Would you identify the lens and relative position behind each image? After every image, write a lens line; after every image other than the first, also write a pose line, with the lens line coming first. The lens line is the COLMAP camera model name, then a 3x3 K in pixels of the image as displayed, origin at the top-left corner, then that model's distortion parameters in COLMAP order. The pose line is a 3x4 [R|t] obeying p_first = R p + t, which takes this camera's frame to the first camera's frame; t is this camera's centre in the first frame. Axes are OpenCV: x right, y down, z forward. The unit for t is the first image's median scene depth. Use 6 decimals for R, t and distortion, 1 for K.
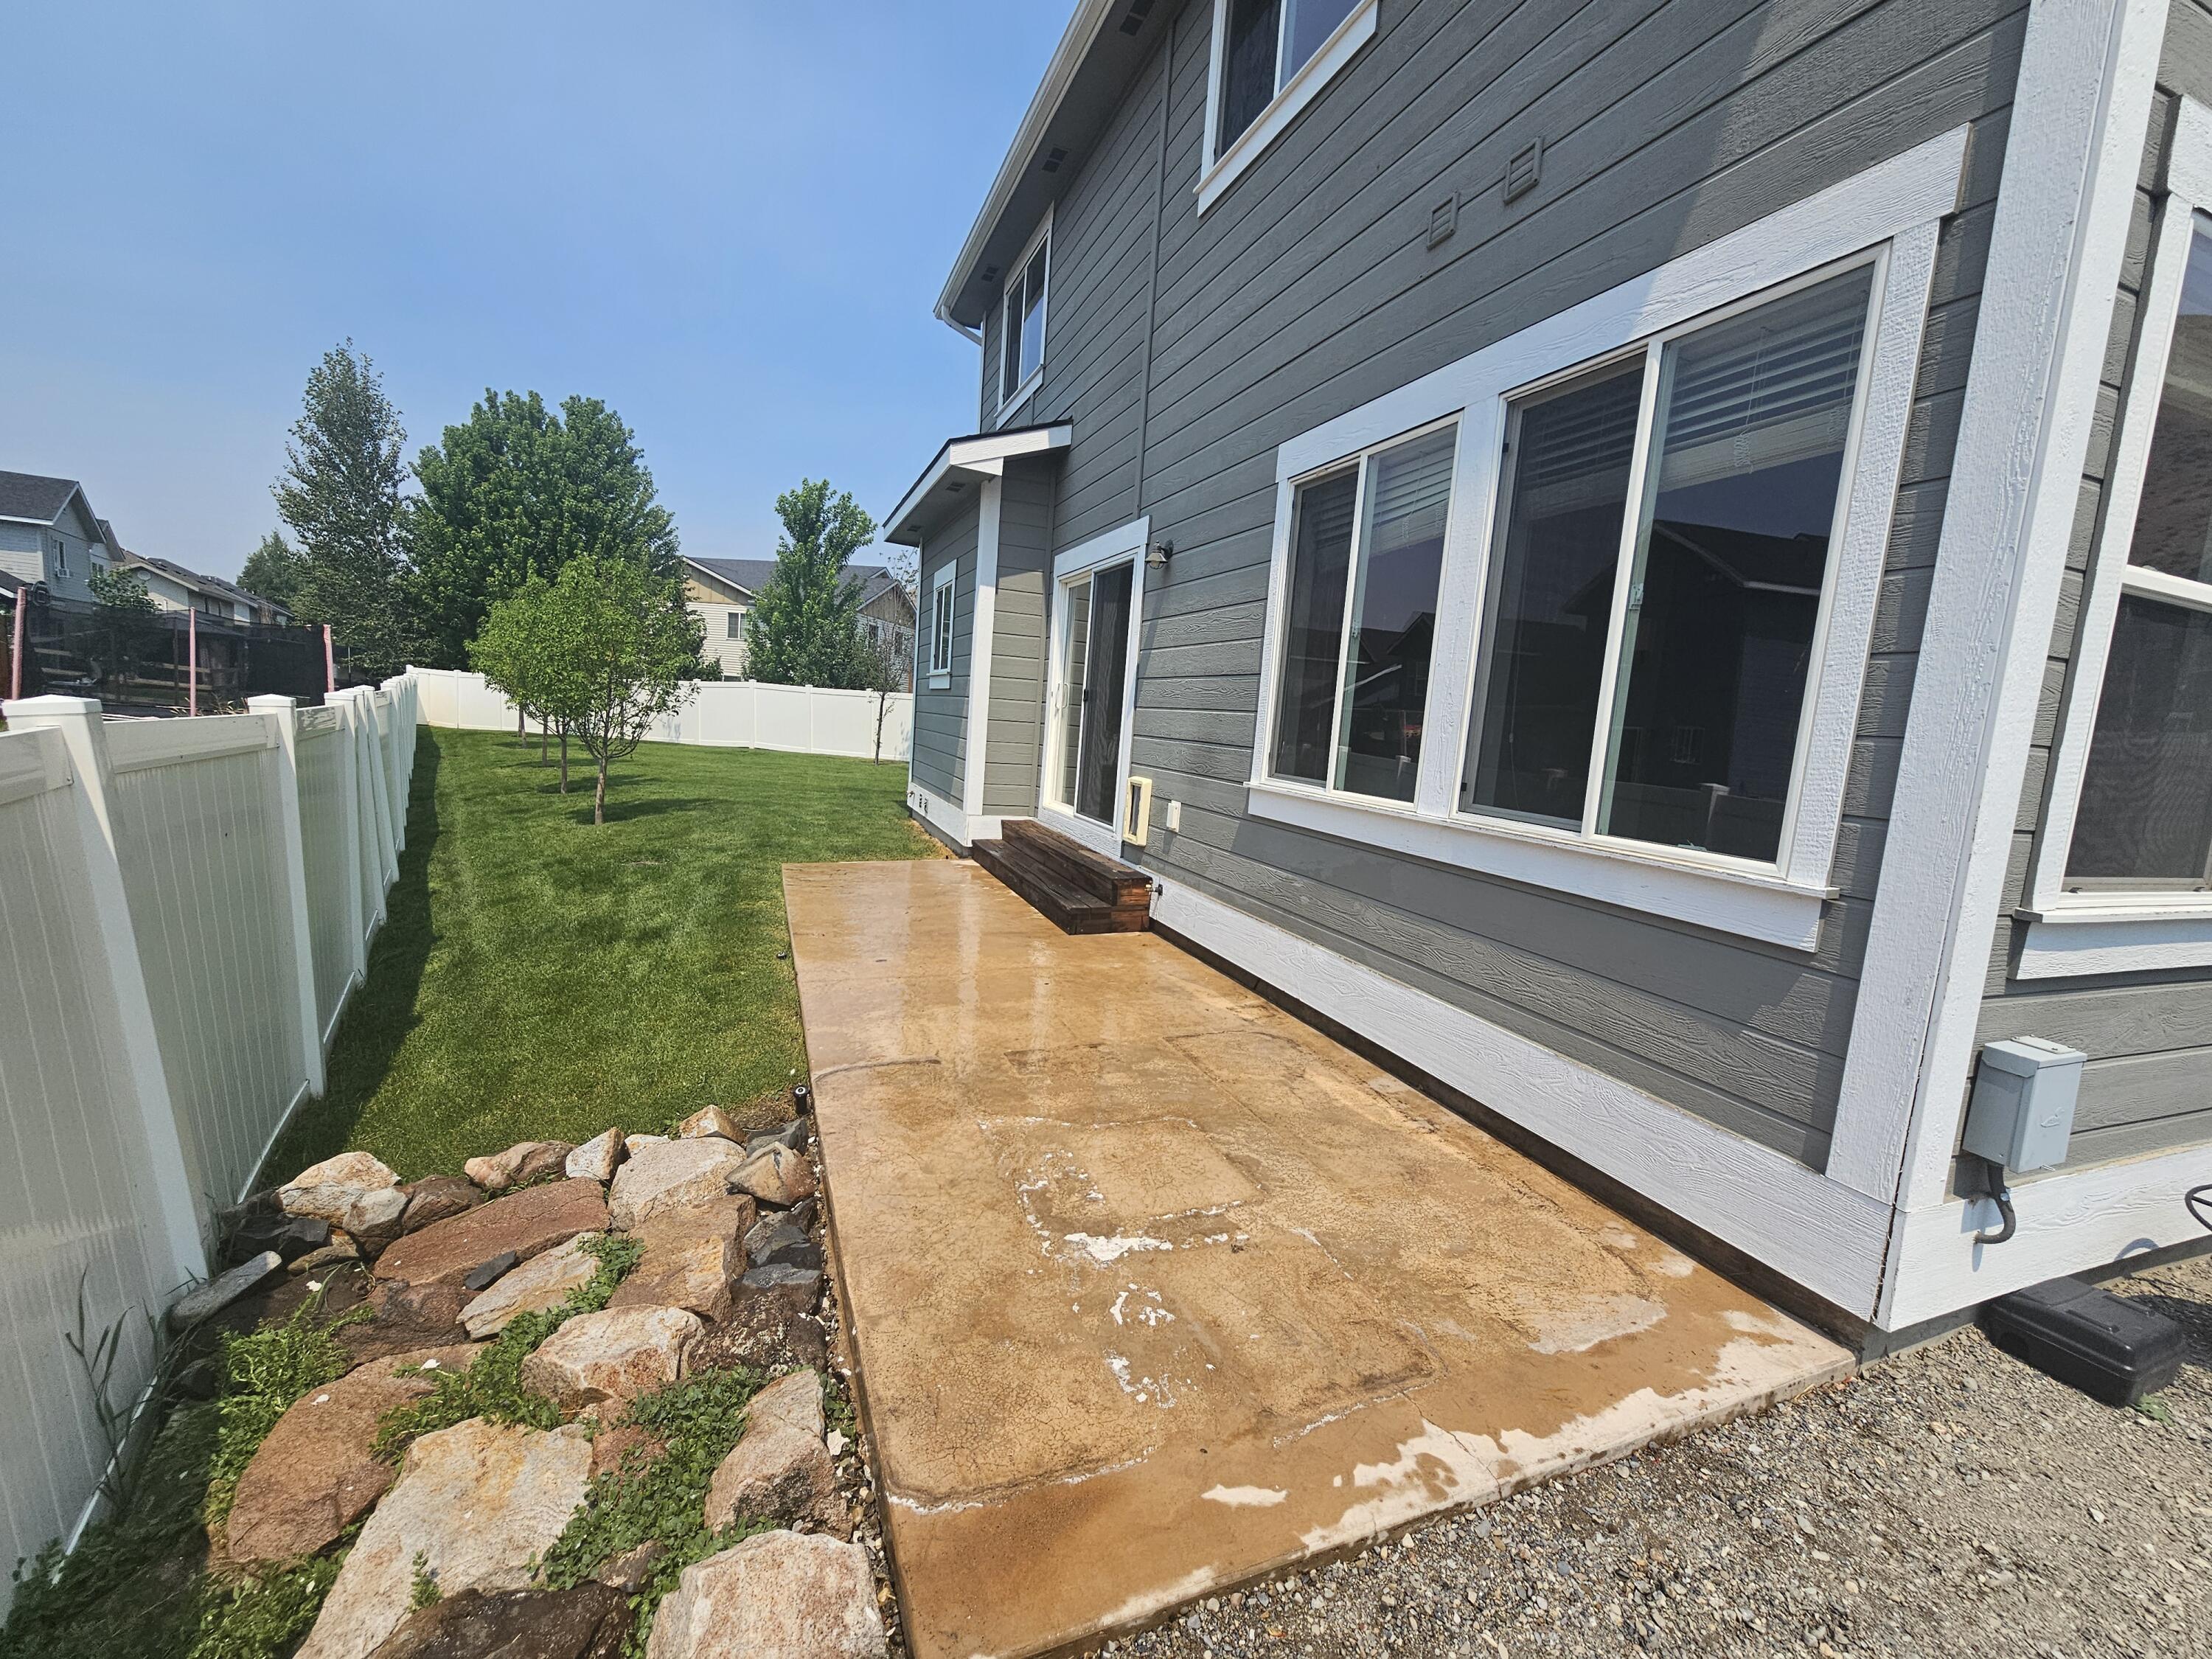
lens RADIAL K [[908.0, 0, 1110.5], [0, 908.0, 832.4], [0, 0, 1]] dist [-0.004501, 0.001125]
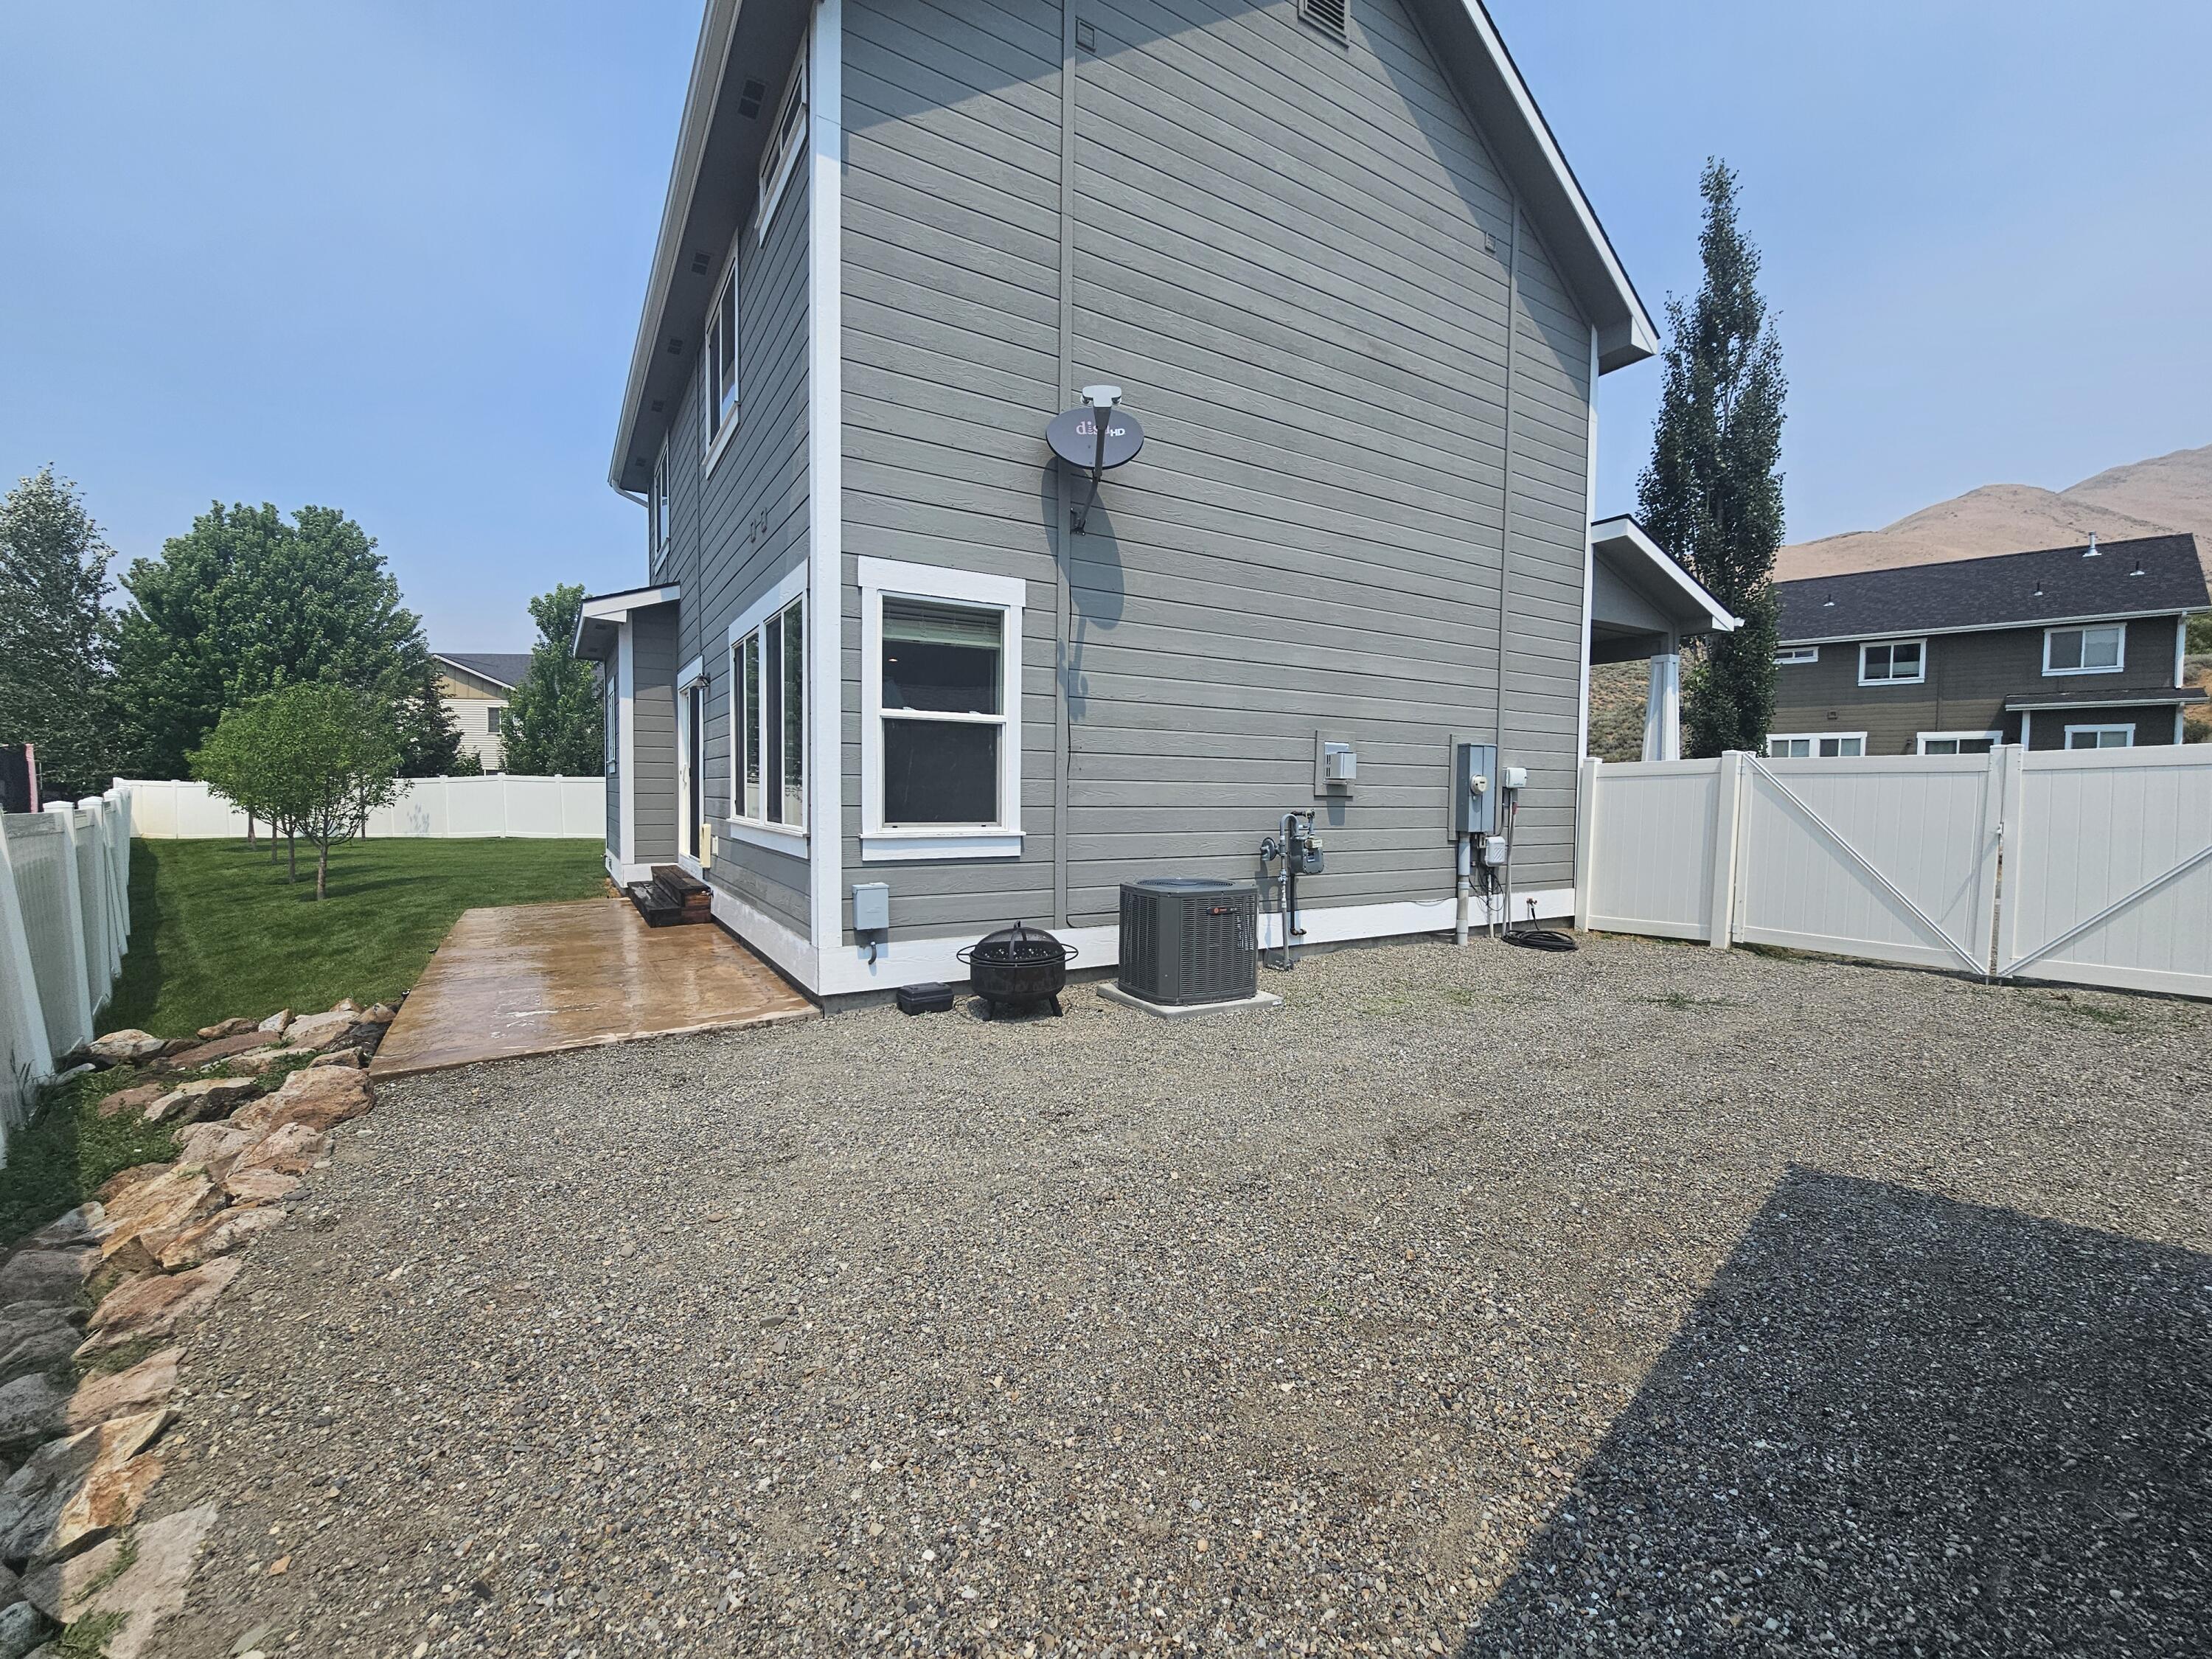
lens RADIAL K [[908.0, 0, 1094.1], [0, 908.0, 817.0], [0, 0, 1]] dist [-0.004501, 0.001125]
pose [[0.982891, -0.065460, 0.172163, 0.092503], [0.080676, 0.993286, -0.082917, 0.024235], [-0.165579, 0.095388, 0.981573, -0.134601]]
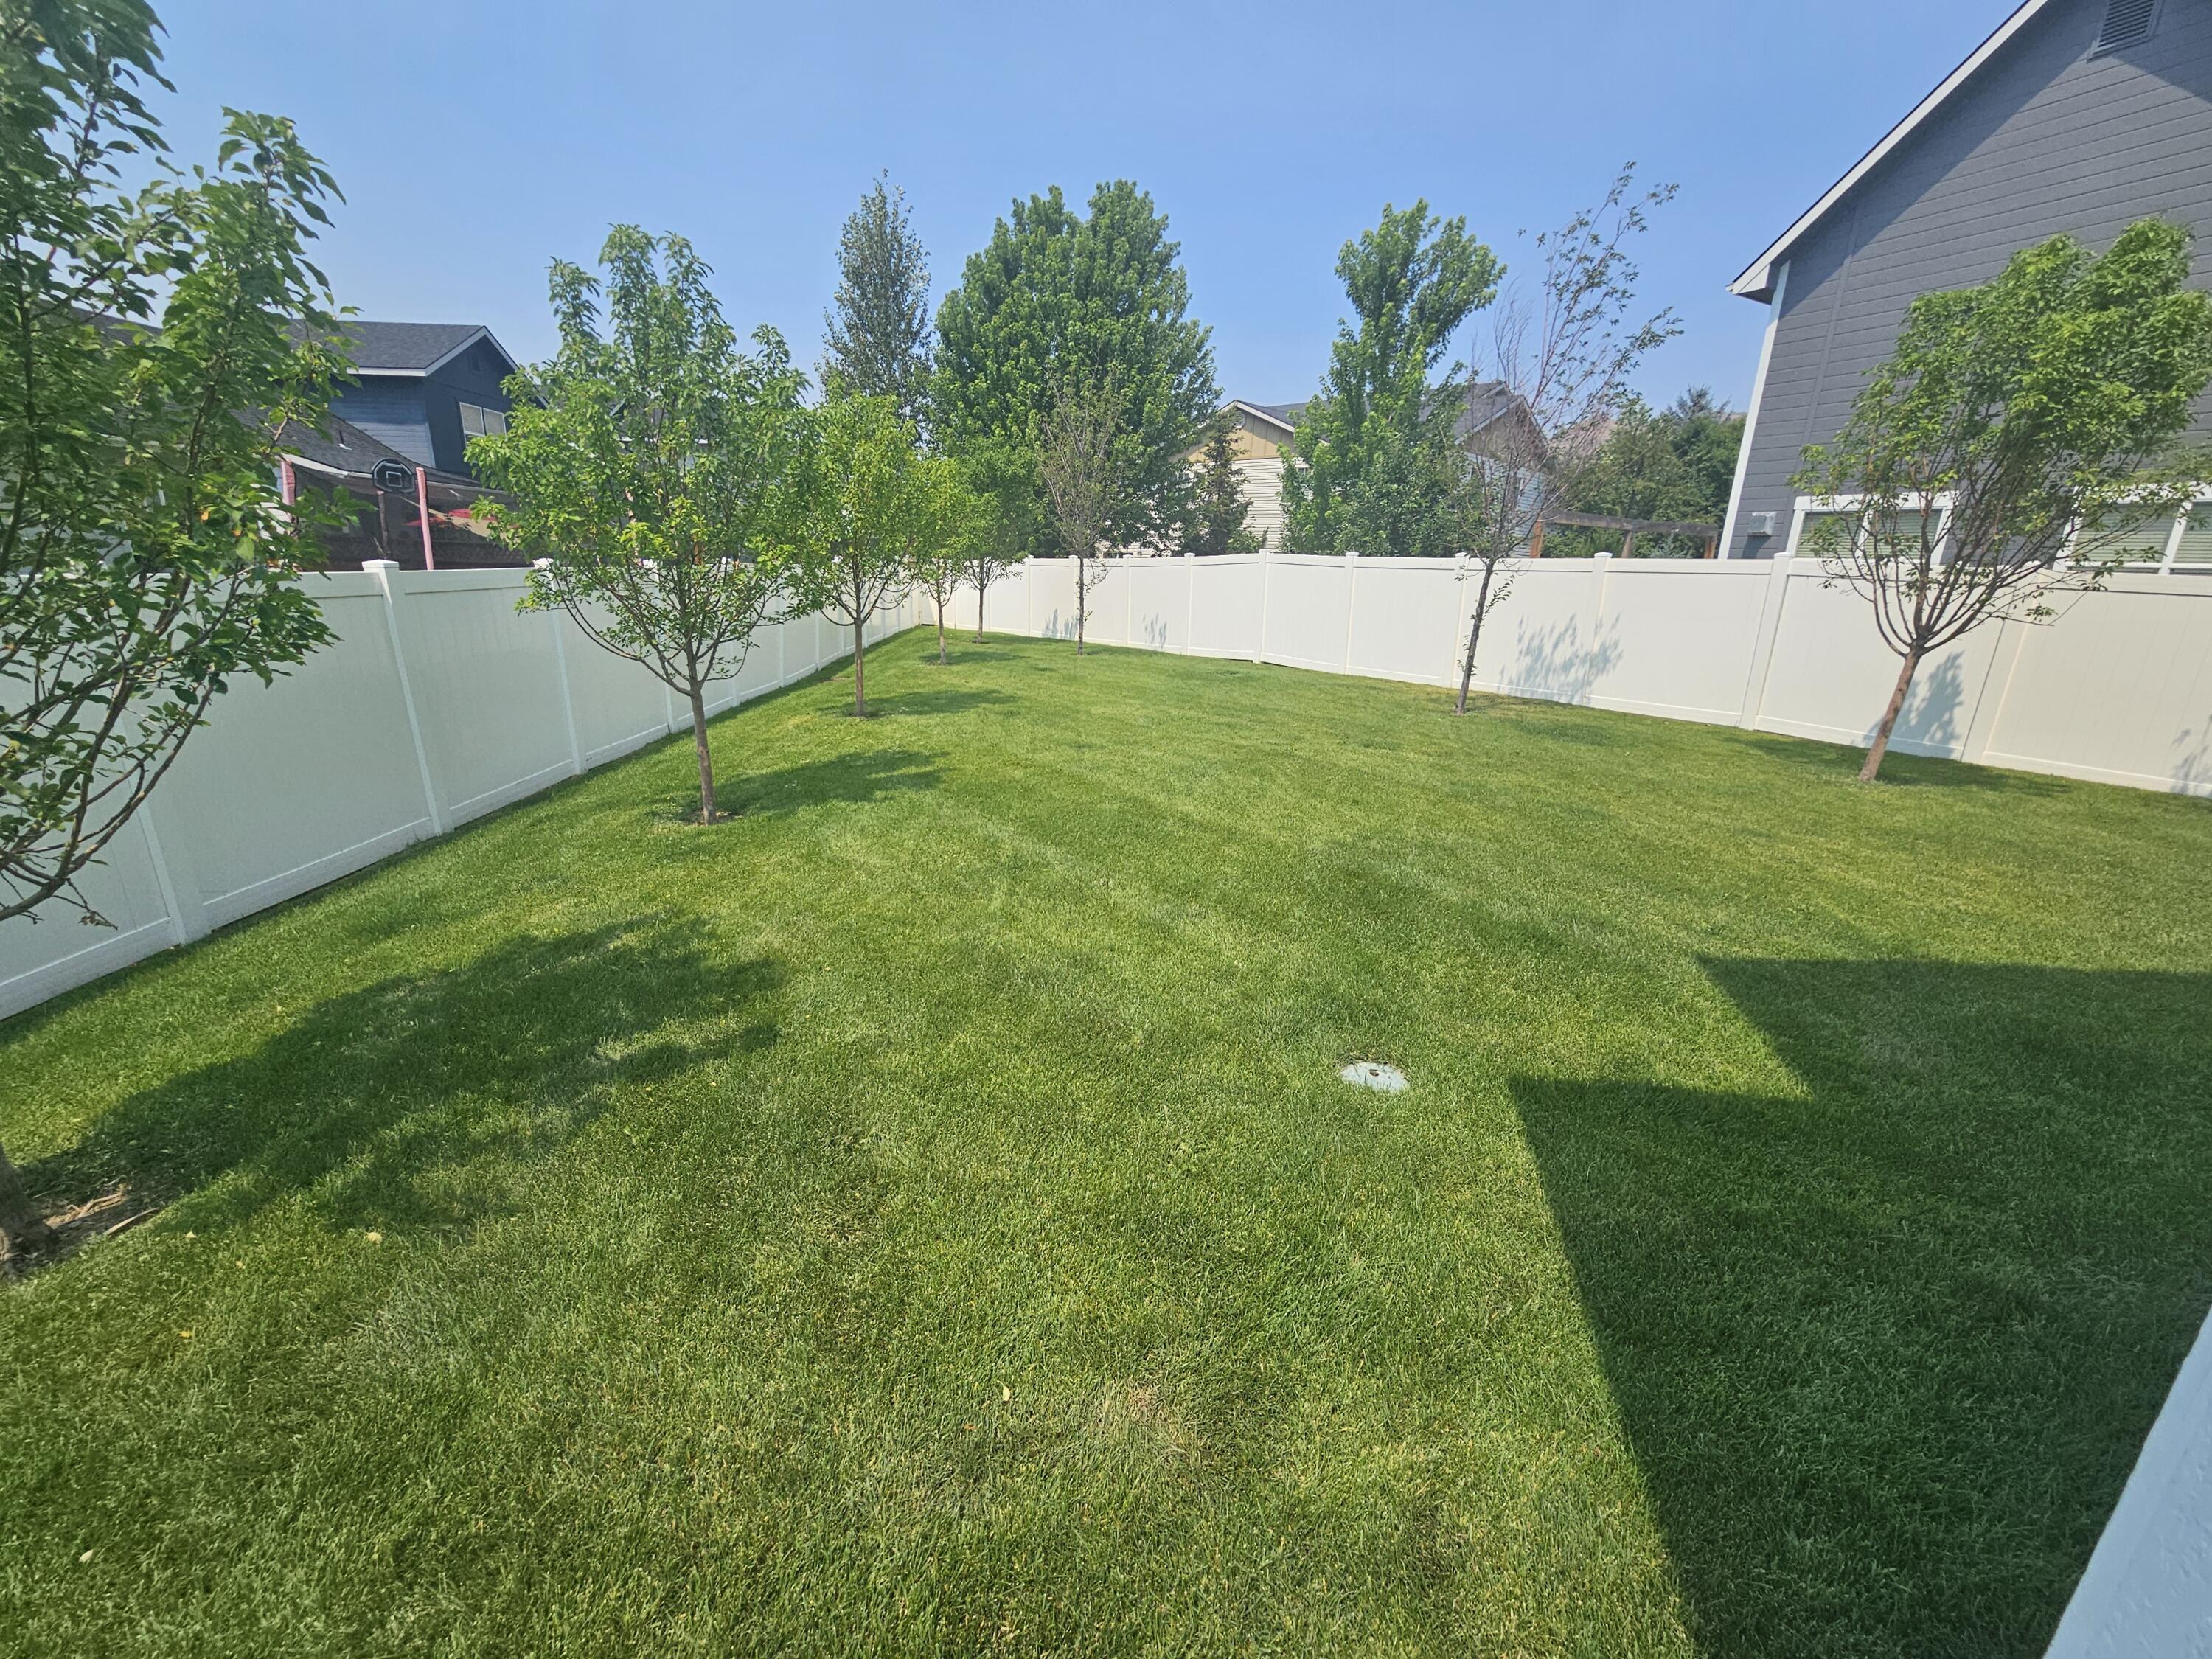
lens RADIAL K [[908.0, 0, 1119.4], [0, 908.0, 823.8], [0, 0, 1]] dist [-0.004501, 0.001125]
pose [[0.820477, 0.117397, -0.559496, -0.113451], [-0.053303, 0.990134, 0.129589, -0.060119], [0.569189, -0.076502, 0.818640, 0.433399]]
